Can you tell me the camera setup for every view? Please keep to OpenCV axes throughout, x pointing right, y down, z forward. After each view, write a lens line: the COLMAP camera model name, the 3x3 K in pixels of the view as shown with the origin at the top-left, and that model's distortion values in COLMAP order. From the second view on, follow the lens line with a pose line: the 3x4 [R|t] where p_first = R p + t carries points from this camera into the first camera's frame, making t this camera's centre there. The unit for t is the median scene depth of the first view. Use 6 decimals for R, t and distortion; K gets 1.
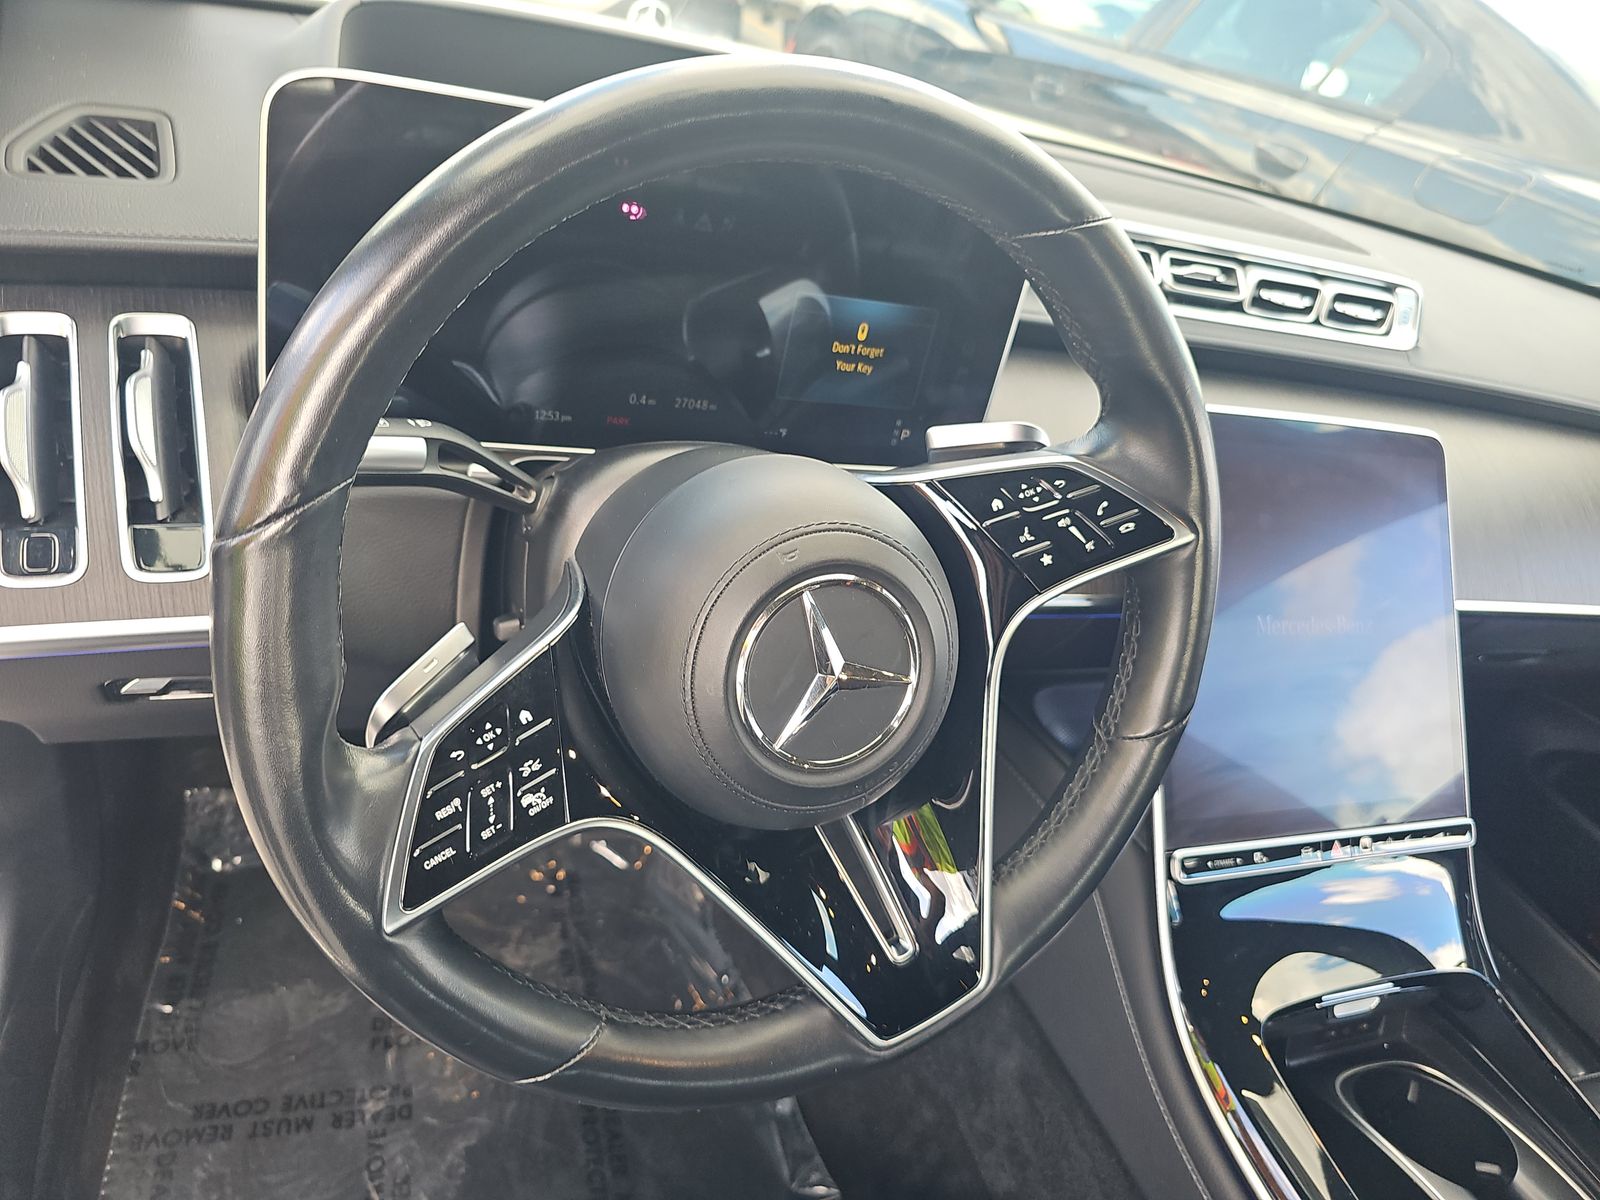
lens RADIAL K [[1089.1, 0, 788.0], [0, 1089.1, 601.0], [0, 0, 1]] dist [0.037267, -0.040285]
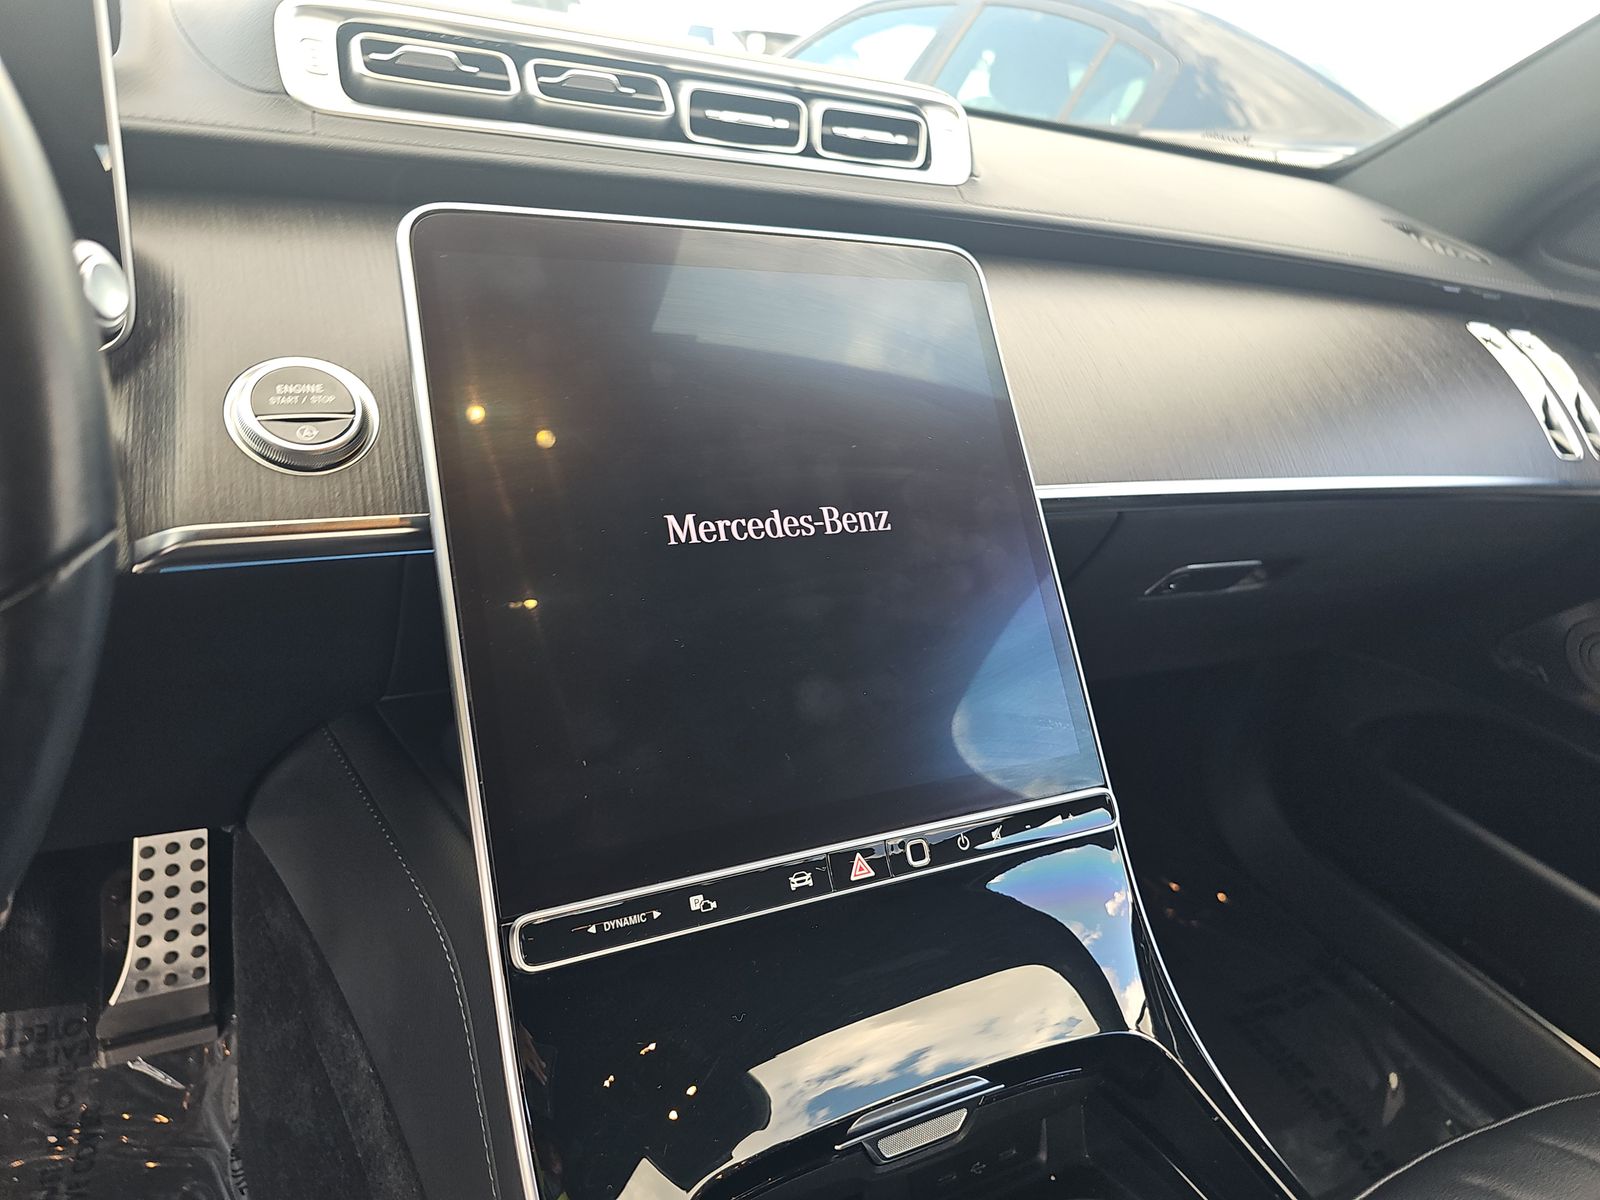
lens RADIAL K [[1089.1, 0, 788.0], [0, 1089.1, 601.0], [0, 0, 1]] dist [0.037267, -0.040285]
pose [[0.984031, -0.169681, 0.053773, 0.382545], [0.175322, 0.976136, -0.128145, 0.129490], [-0.030746, 0.135526, 0.990297, 0.324030]]
